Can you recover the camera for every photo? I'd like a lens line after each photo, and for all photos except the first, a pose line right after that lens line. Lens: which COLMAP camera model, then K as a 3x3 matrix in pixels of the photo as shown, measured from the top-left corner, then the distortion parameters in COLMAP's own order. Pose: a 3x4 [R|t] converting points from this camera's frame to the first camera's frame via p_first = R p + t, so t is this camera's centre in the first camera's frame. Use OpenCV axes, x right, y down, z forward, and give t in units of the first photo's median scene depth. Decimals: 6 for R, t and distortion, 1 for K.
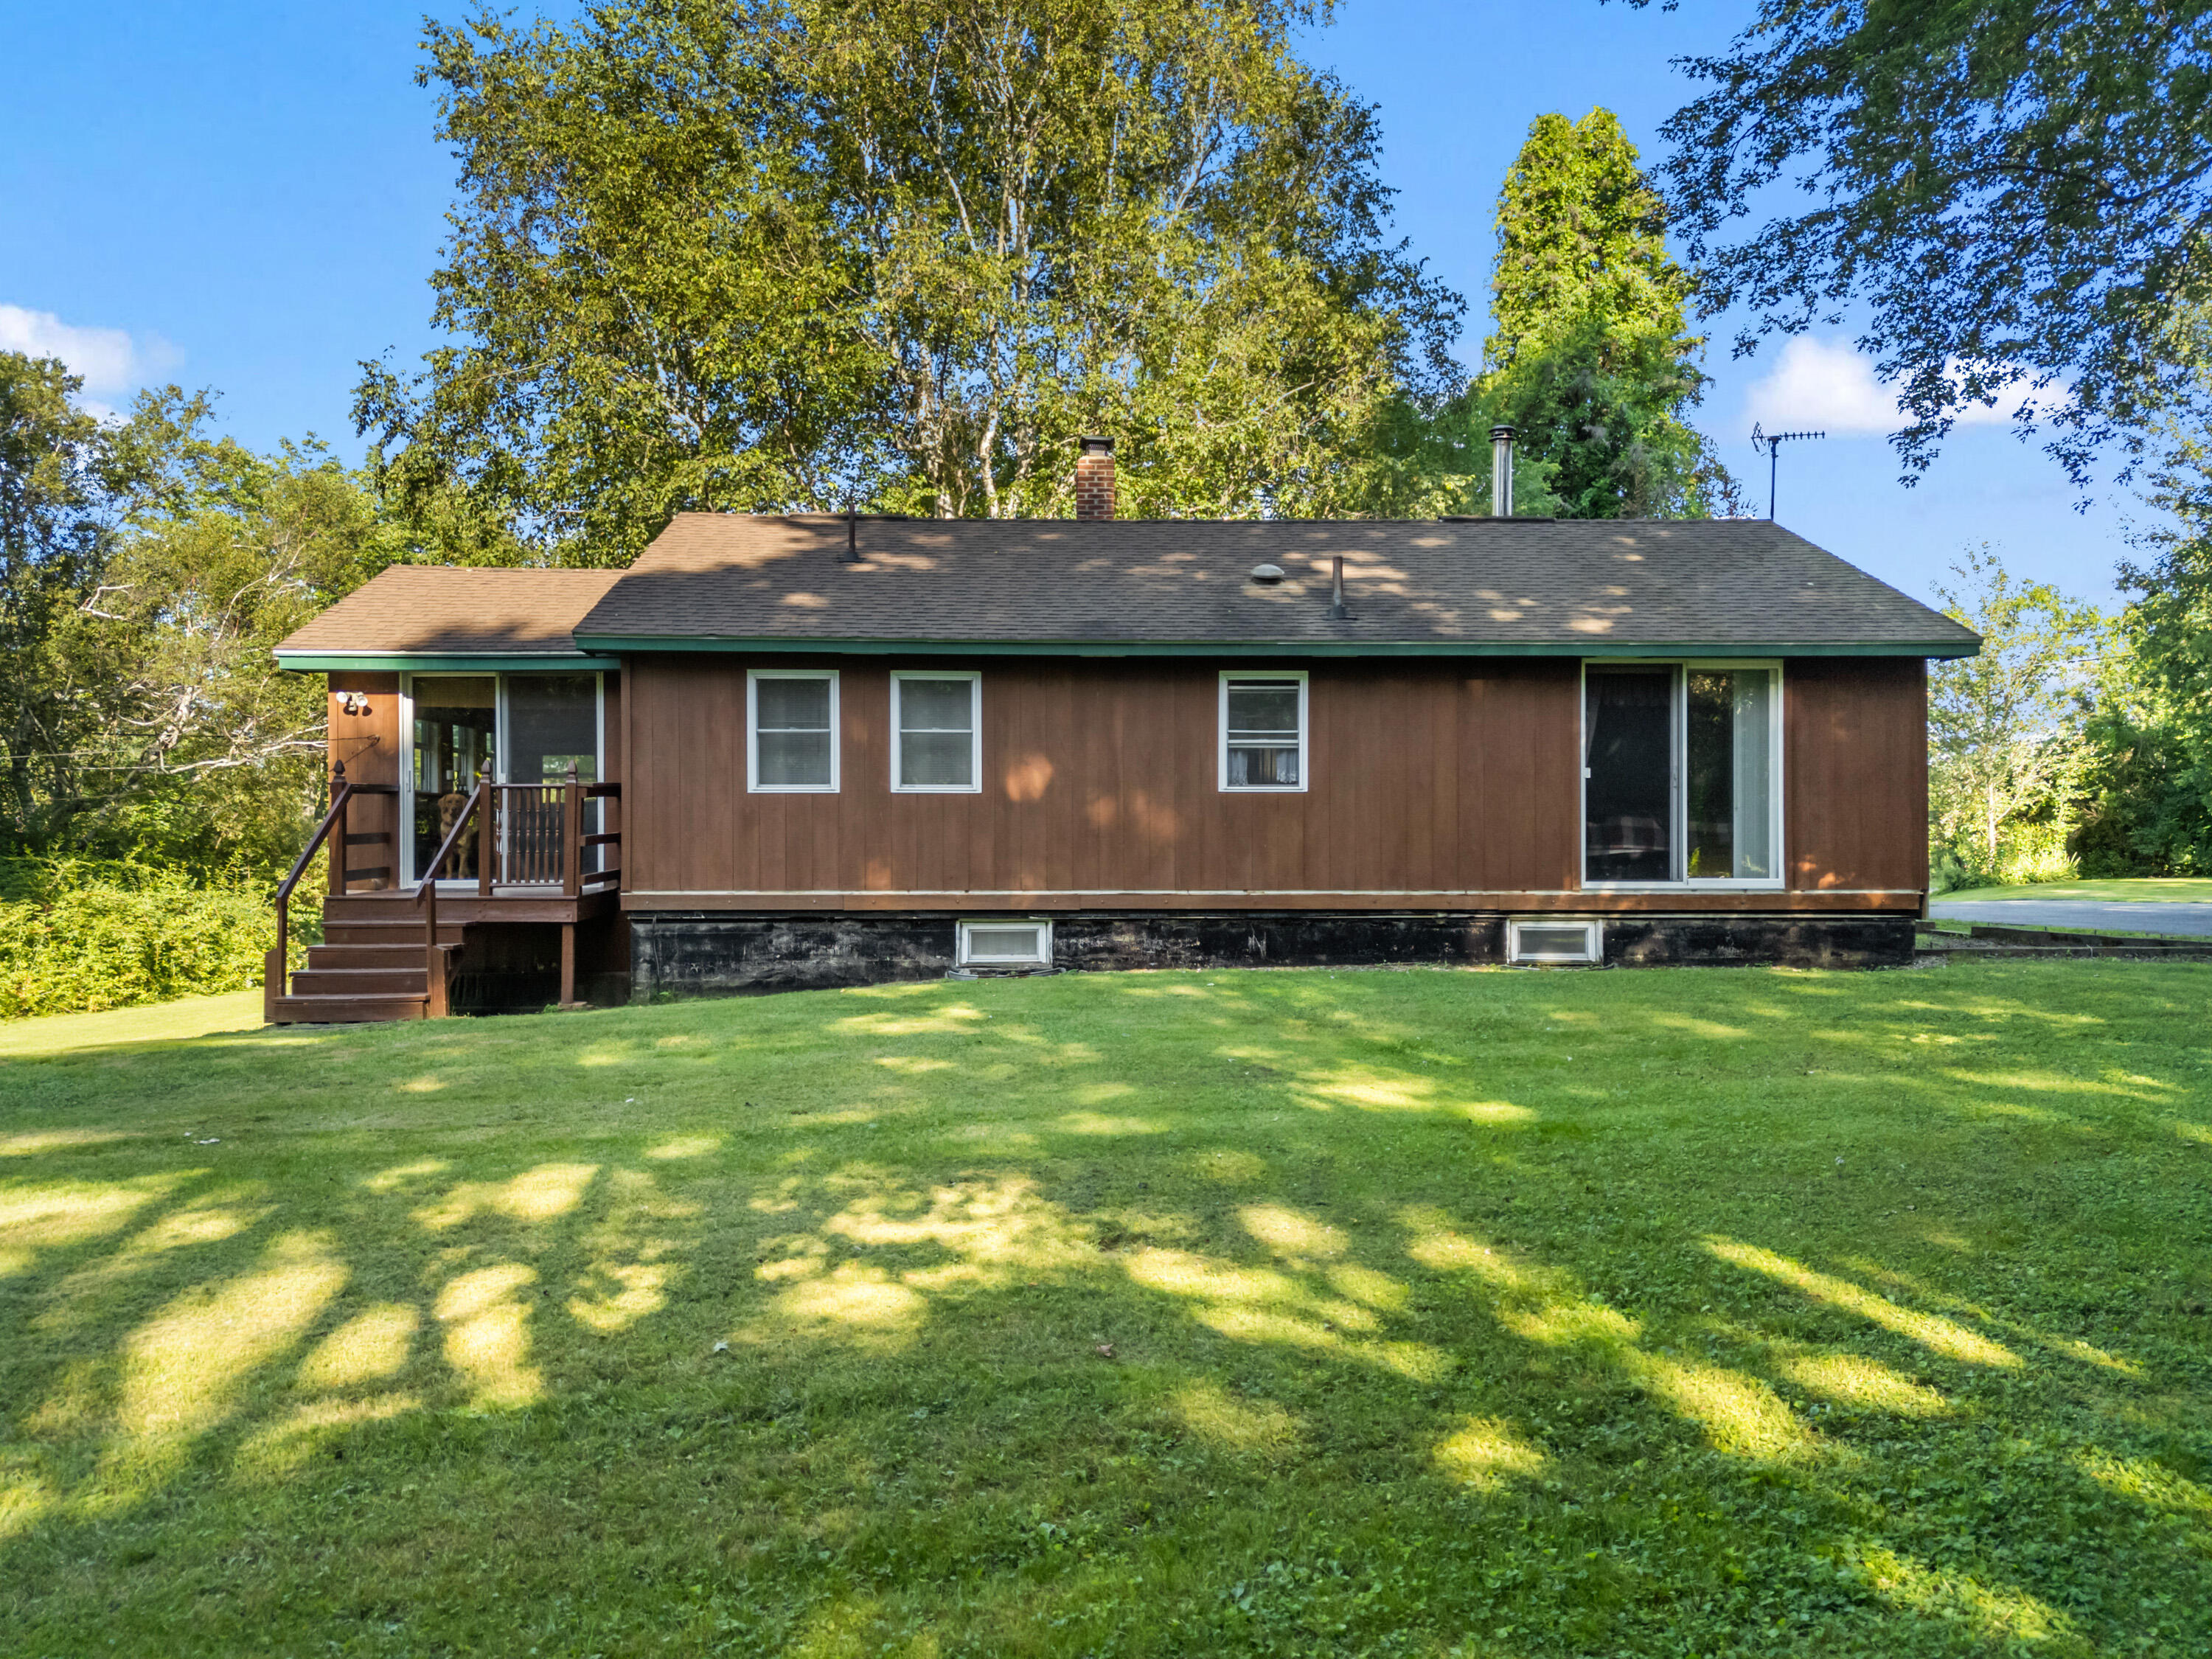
lens RADIAL K [[1662.5, 0, 1091.6], [0, 1662.5, 819.3], [0, 0, 1]] dist [0.092732, -0.088648]
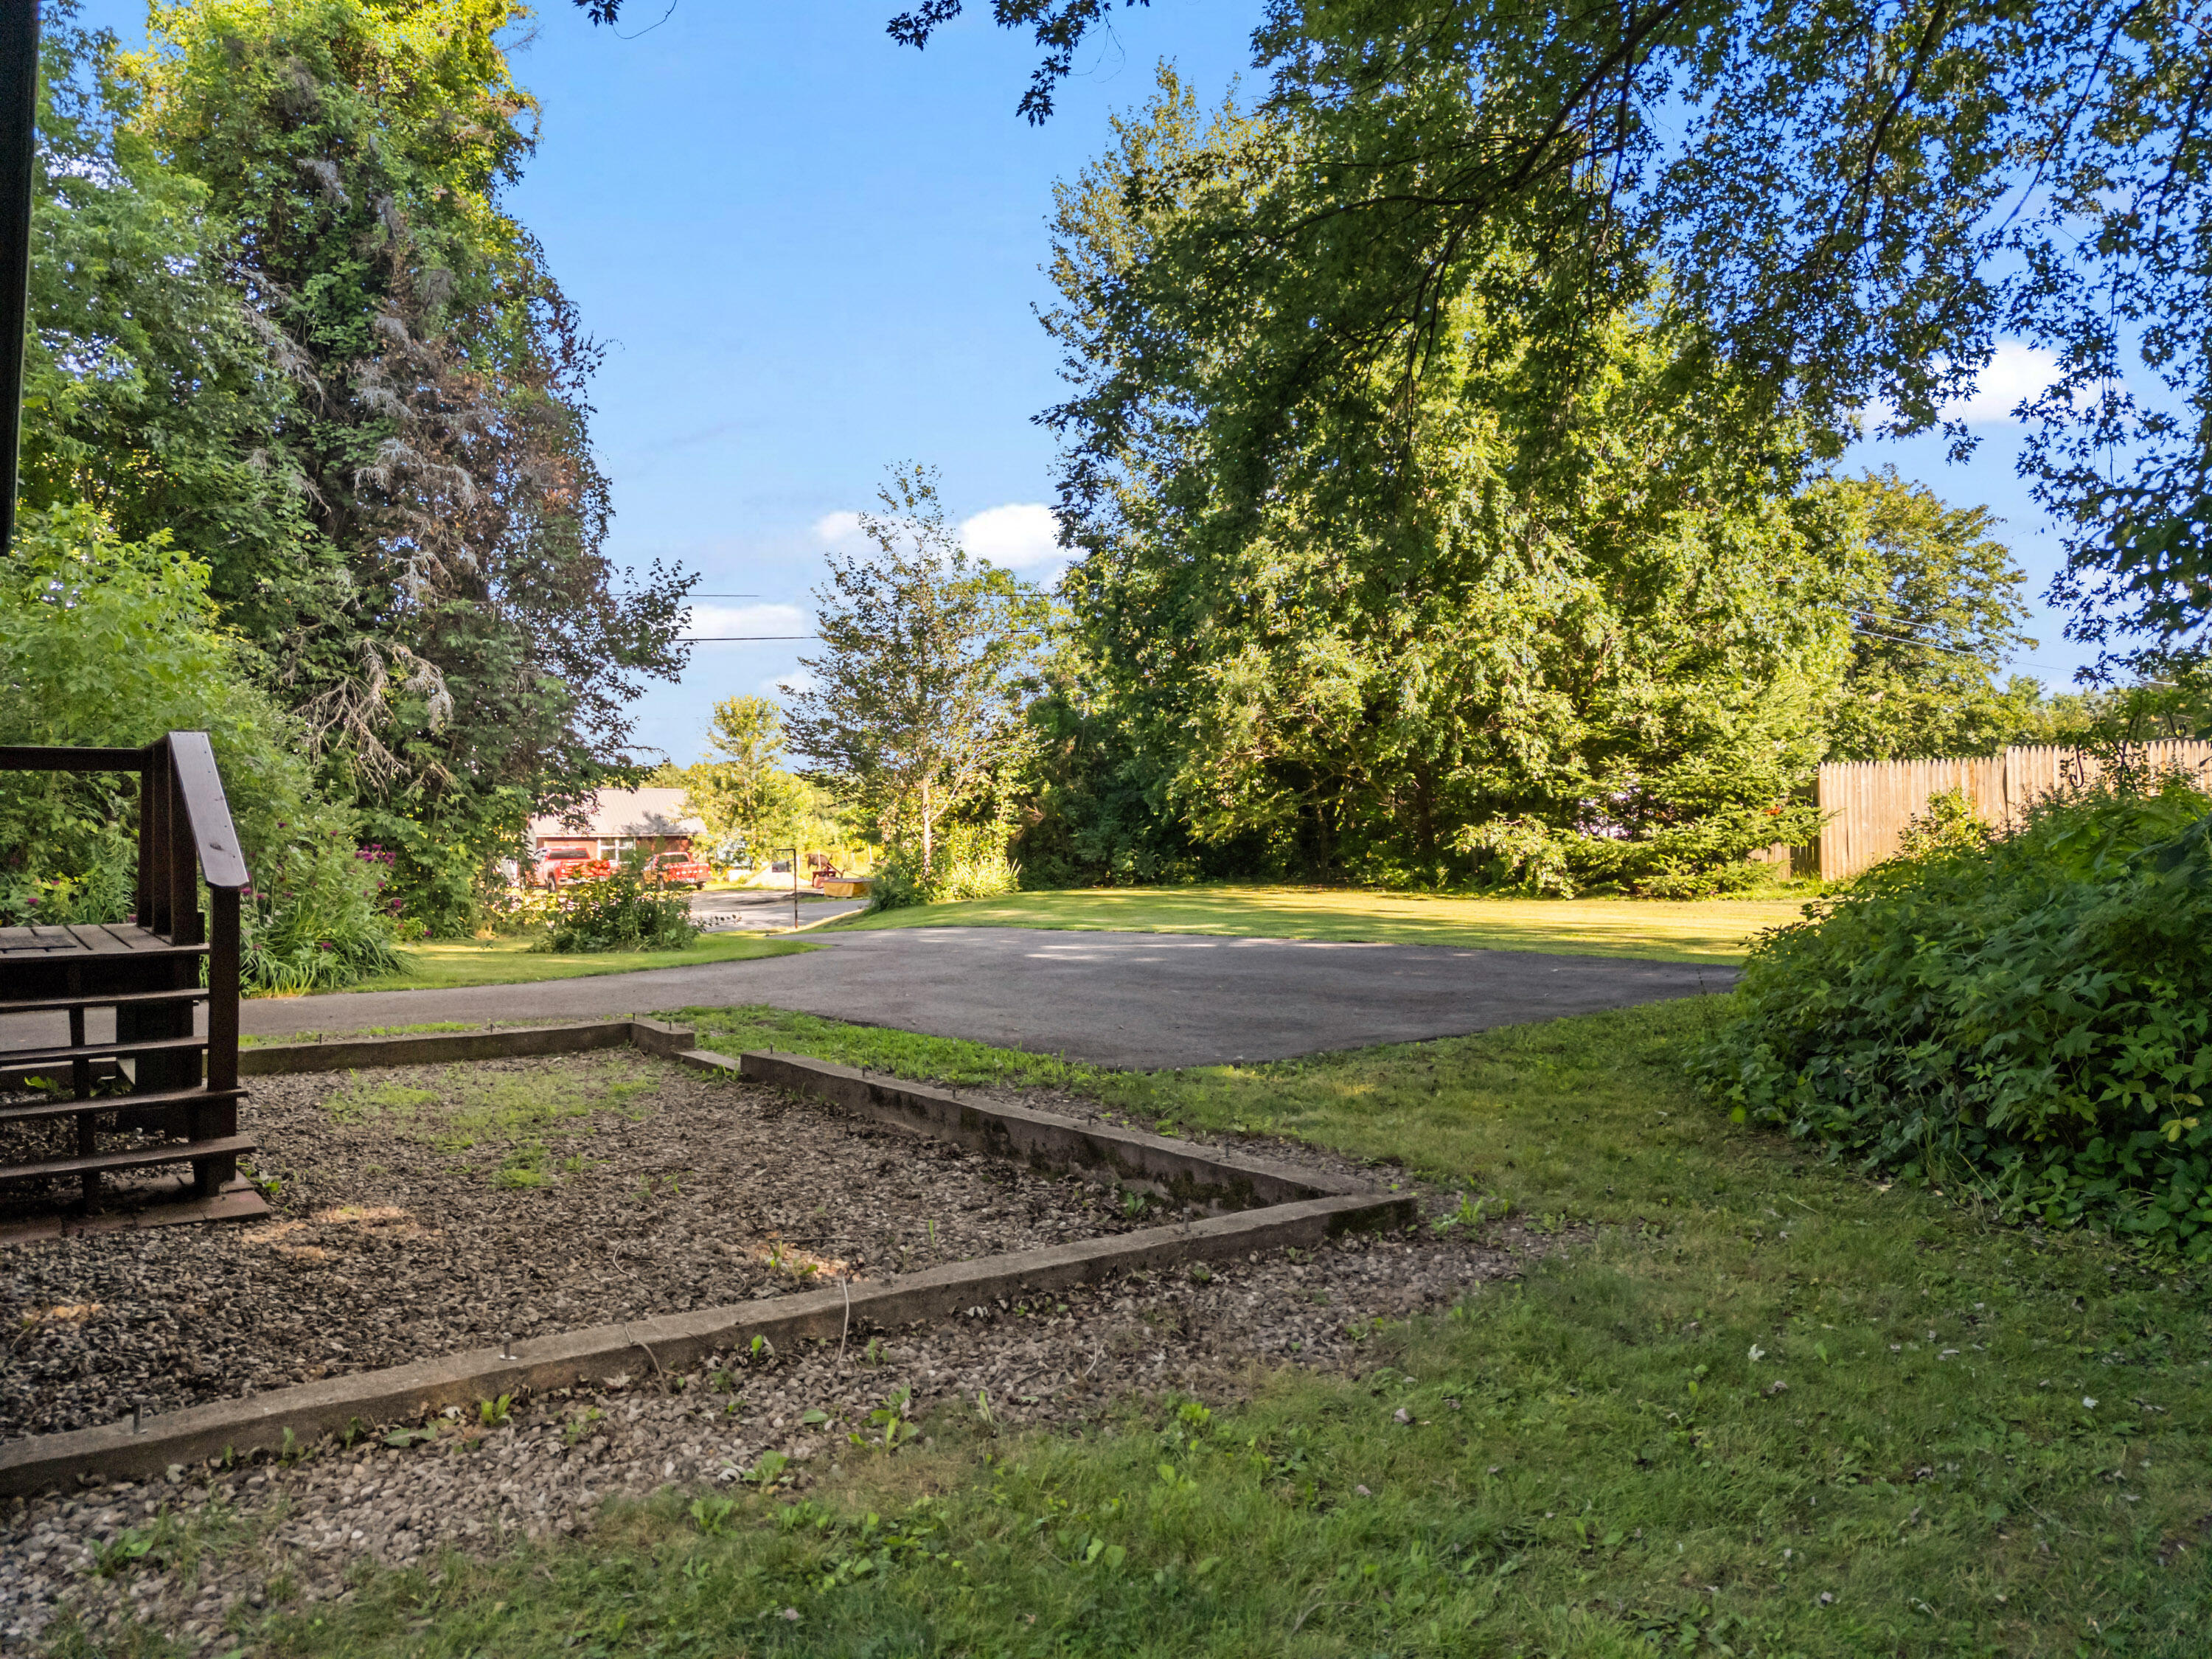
lens RADIAL K [[1662.5, 0, 1091.6], [0, 1662.5, 819.3], [0, 0, 1]] dist [0.092732, -0.088648]
pose [[0.849031, -0.000326, 0.528342, 0.184215], [-0.002188, 0.999989, 0.004133, -0.003059], [-0.528338, -0.004665, 0.849021, 0.296180]]
